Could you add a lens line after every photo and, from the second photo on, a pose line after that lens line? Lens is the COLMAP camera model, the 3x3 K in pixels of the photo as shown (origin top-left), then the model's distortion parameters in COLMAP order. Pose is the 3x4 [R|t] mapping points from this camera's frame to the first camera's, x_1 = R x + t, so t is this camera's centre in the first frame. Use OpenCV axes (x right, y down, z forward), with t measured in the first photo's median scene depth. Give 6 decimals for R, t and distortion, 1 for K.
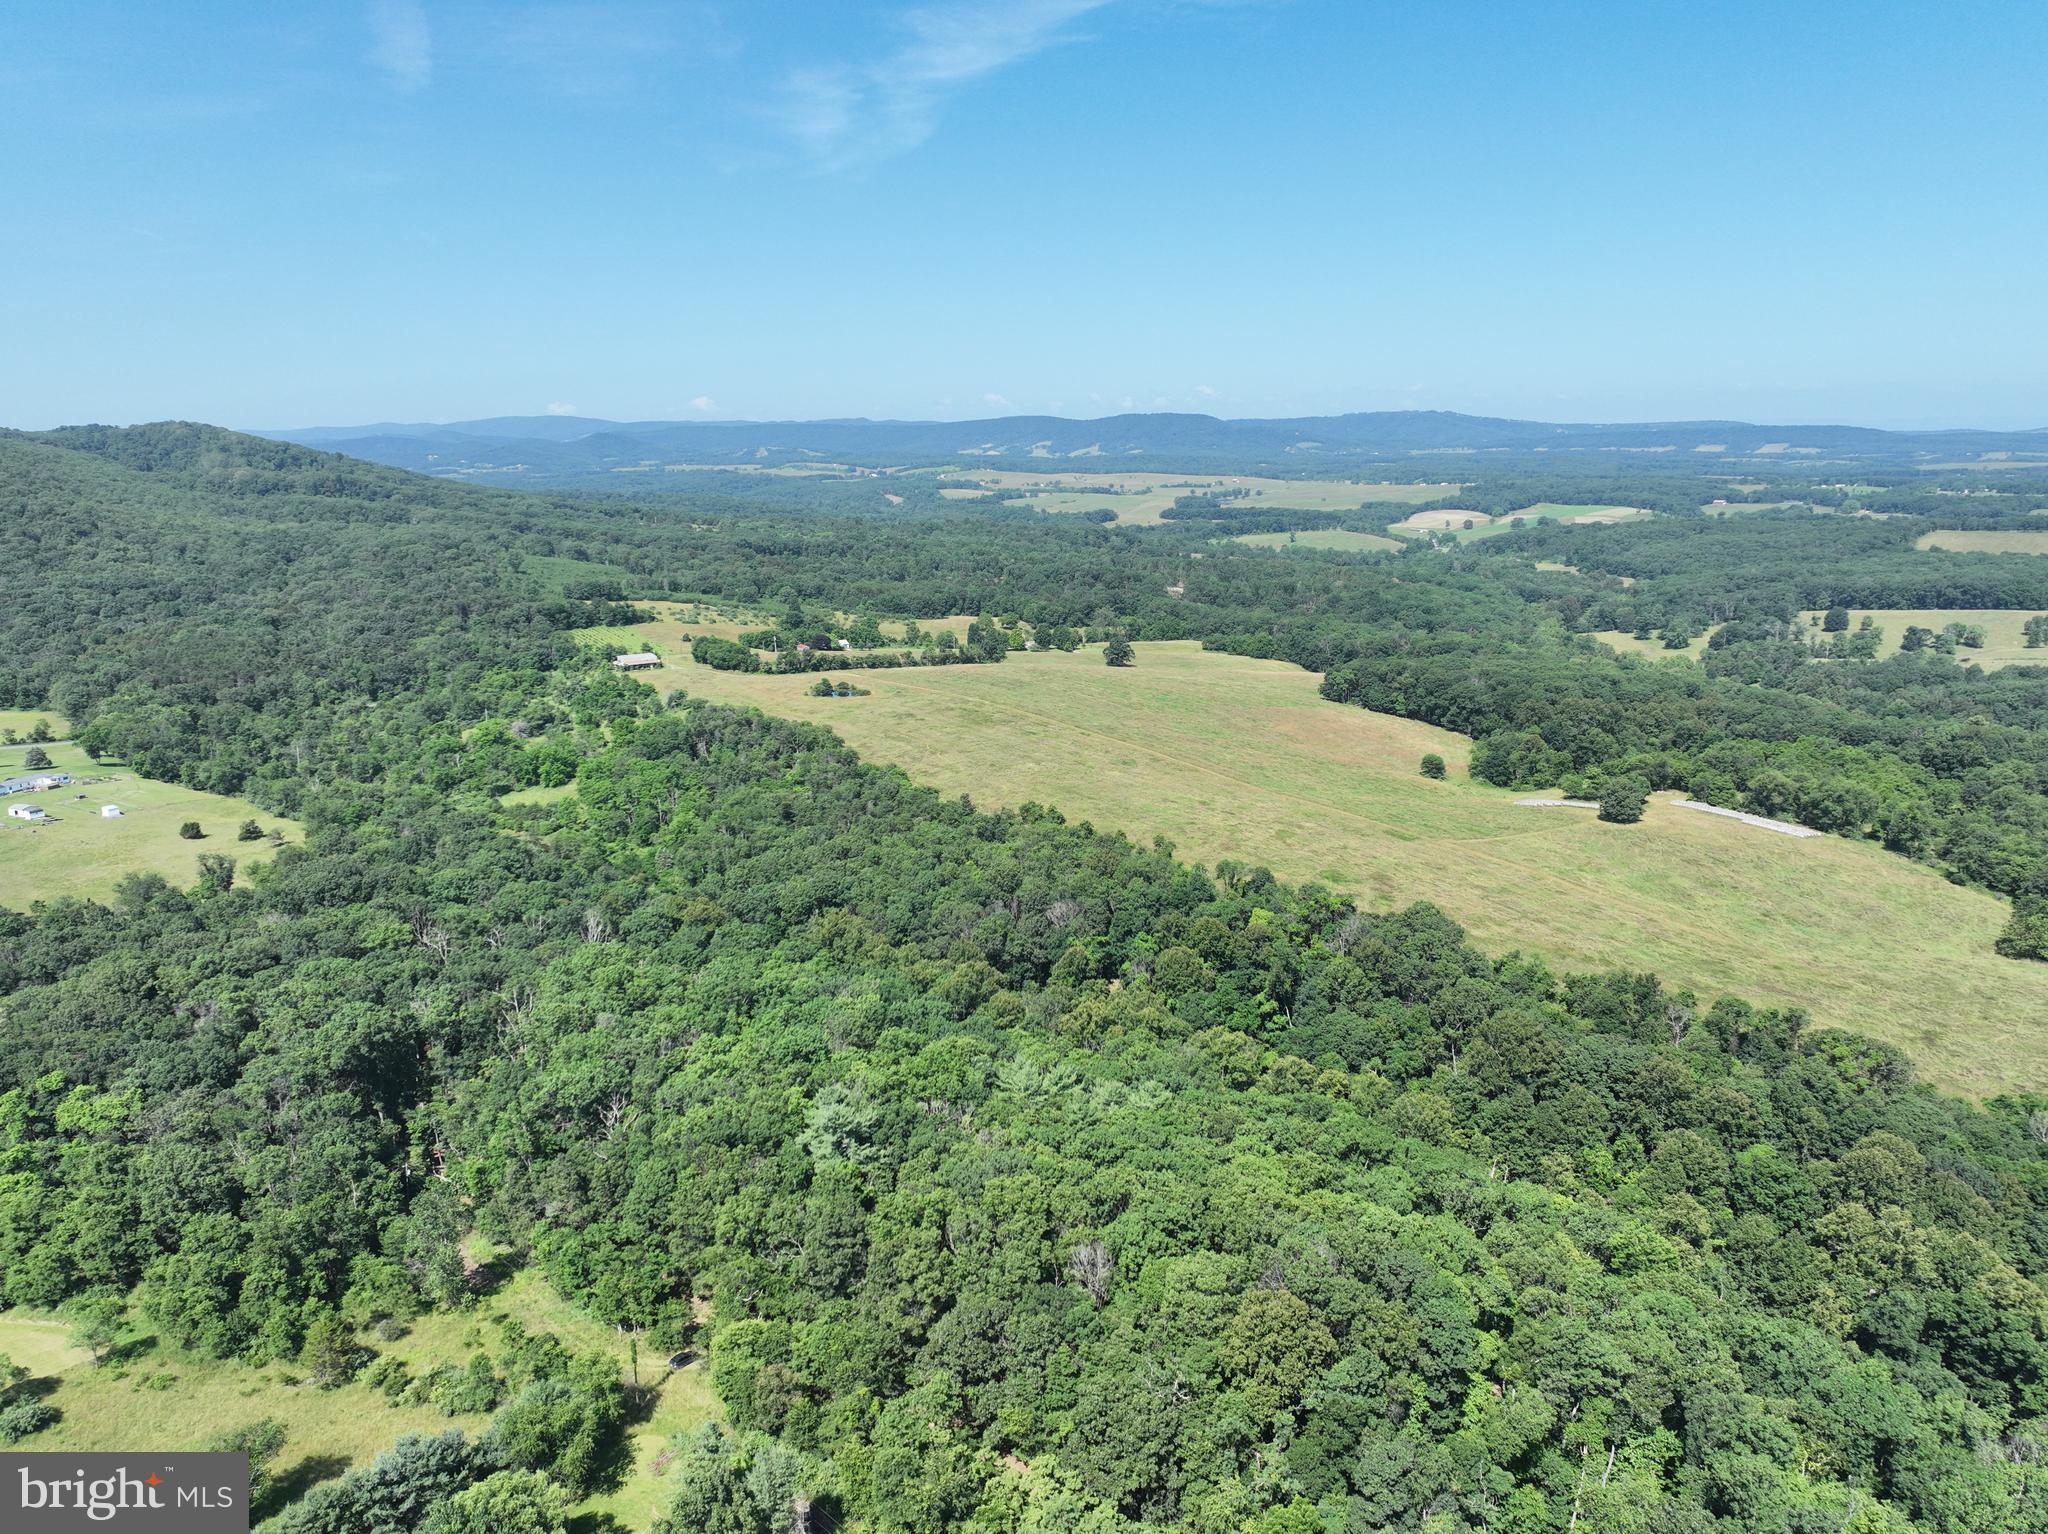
lens RADIAL K [[1440.6, 0, 1024.0], [0, 1440.6, 767.0], [0, 0, 1]] dist [-0.003275, 0.021041]
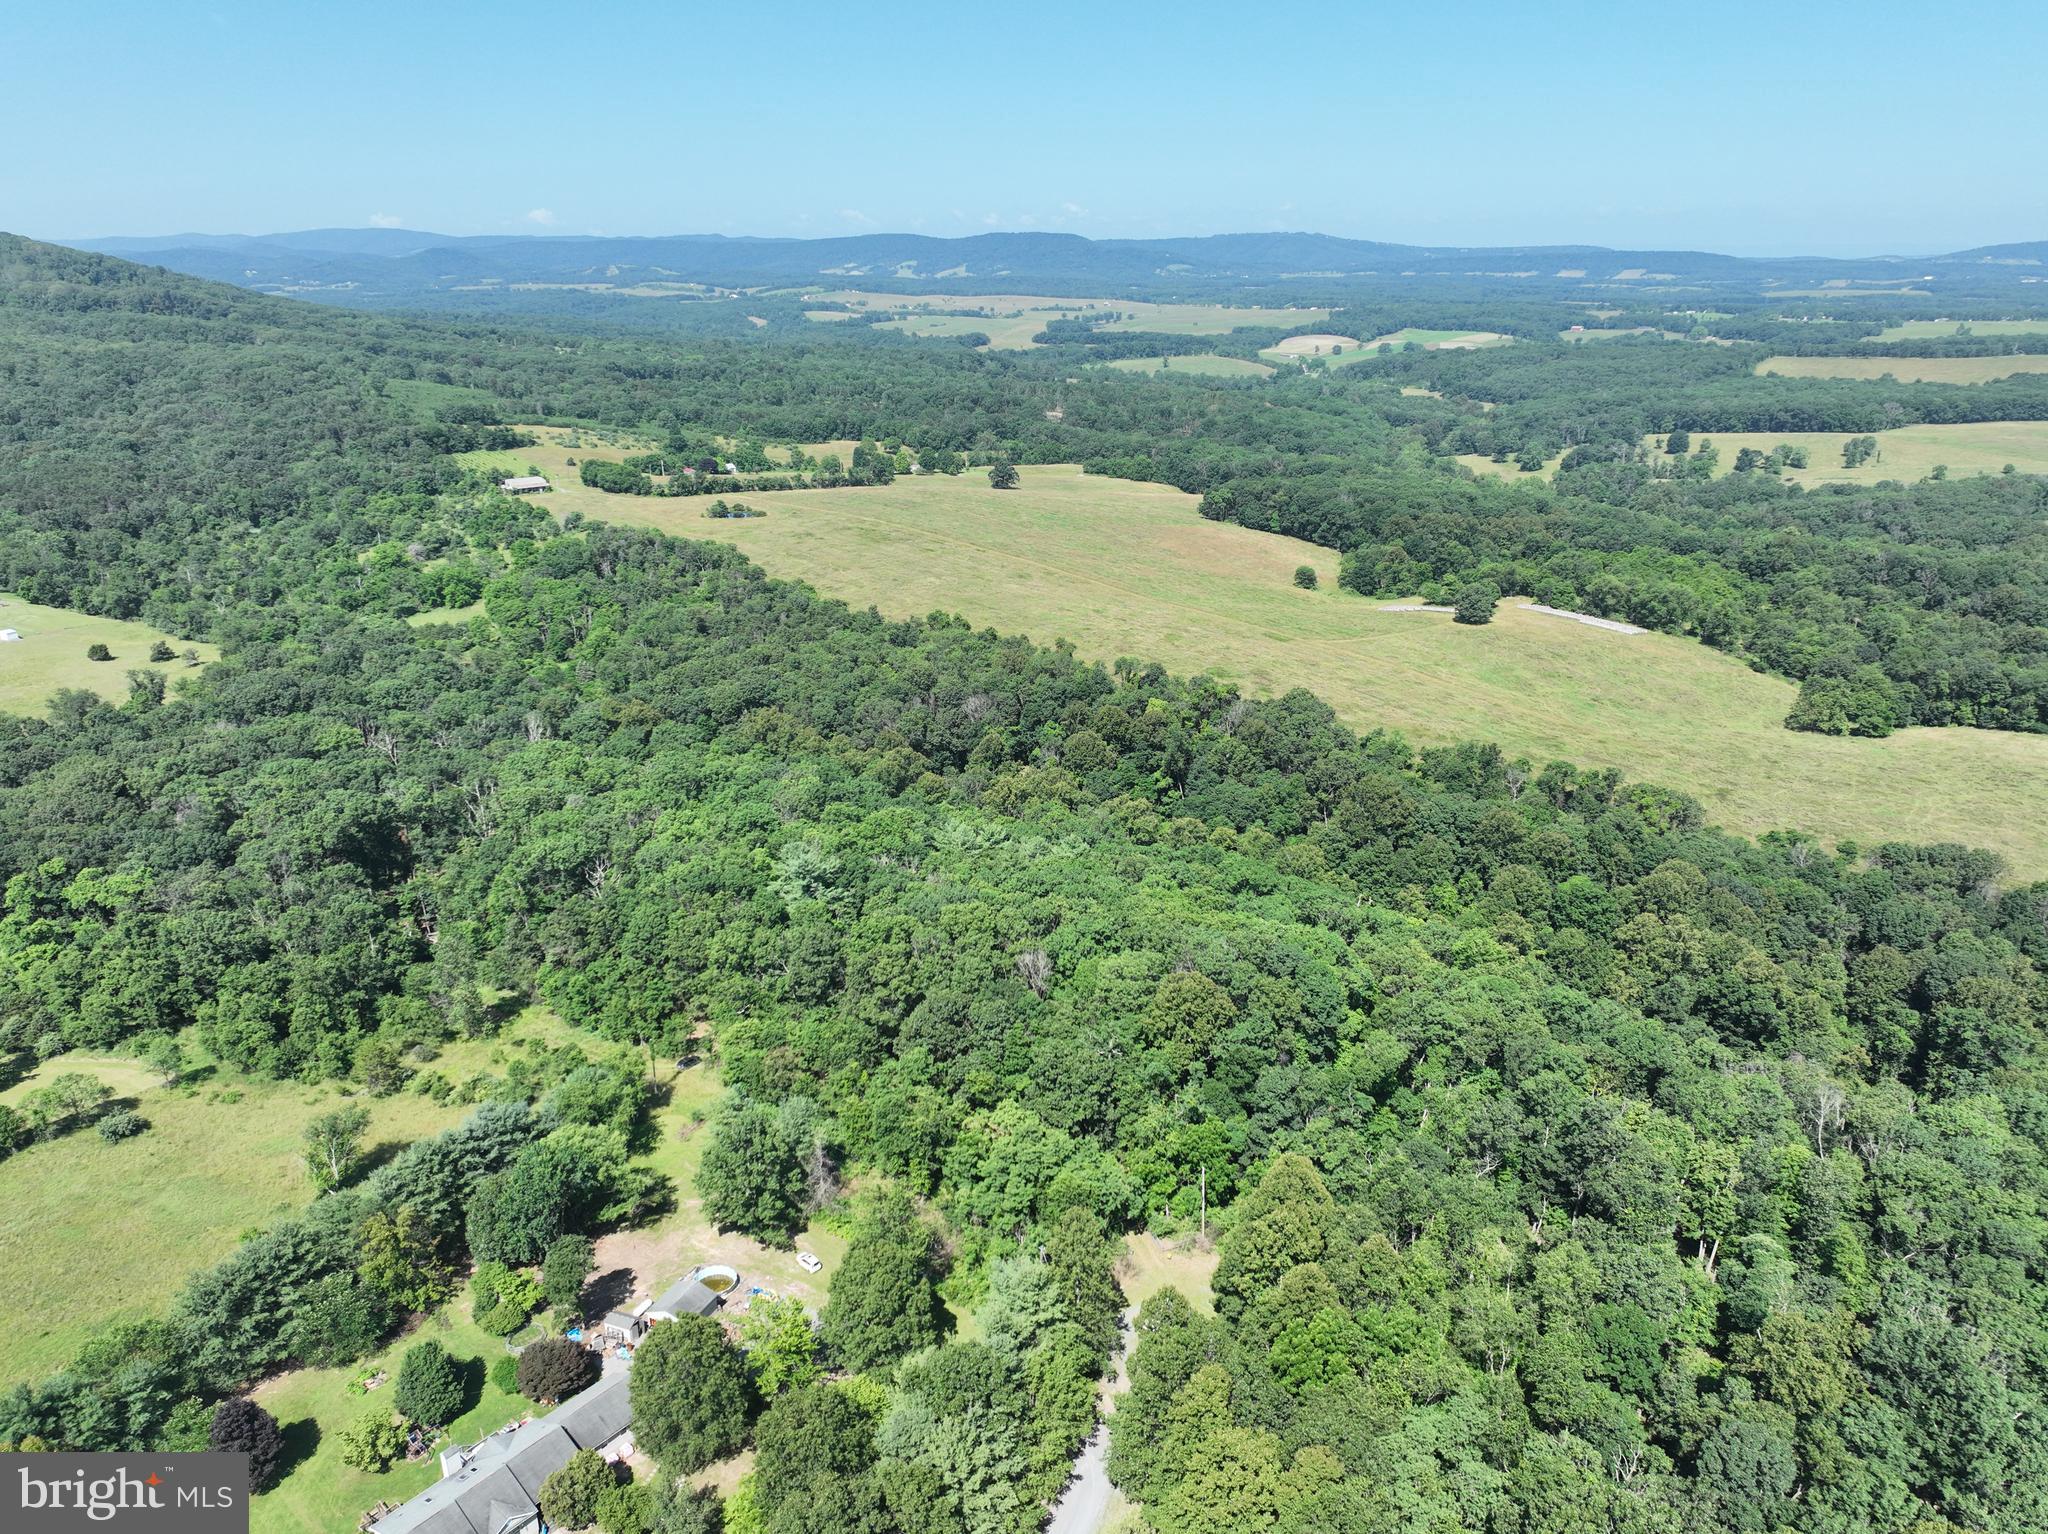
lens RADIAL K [[1440.6, 0, 1024.0], [0, 1440.6, 767.0], [0, 0, 1]] dist [-0.003275, 0.021041]
pose [[0.995944, -0.022432, 0.087139, -0.035311], [0.012282, 0.993253, 0.115314, 0.022366], [-0.089137, -0.113776, 0.989500, -0.096264]]
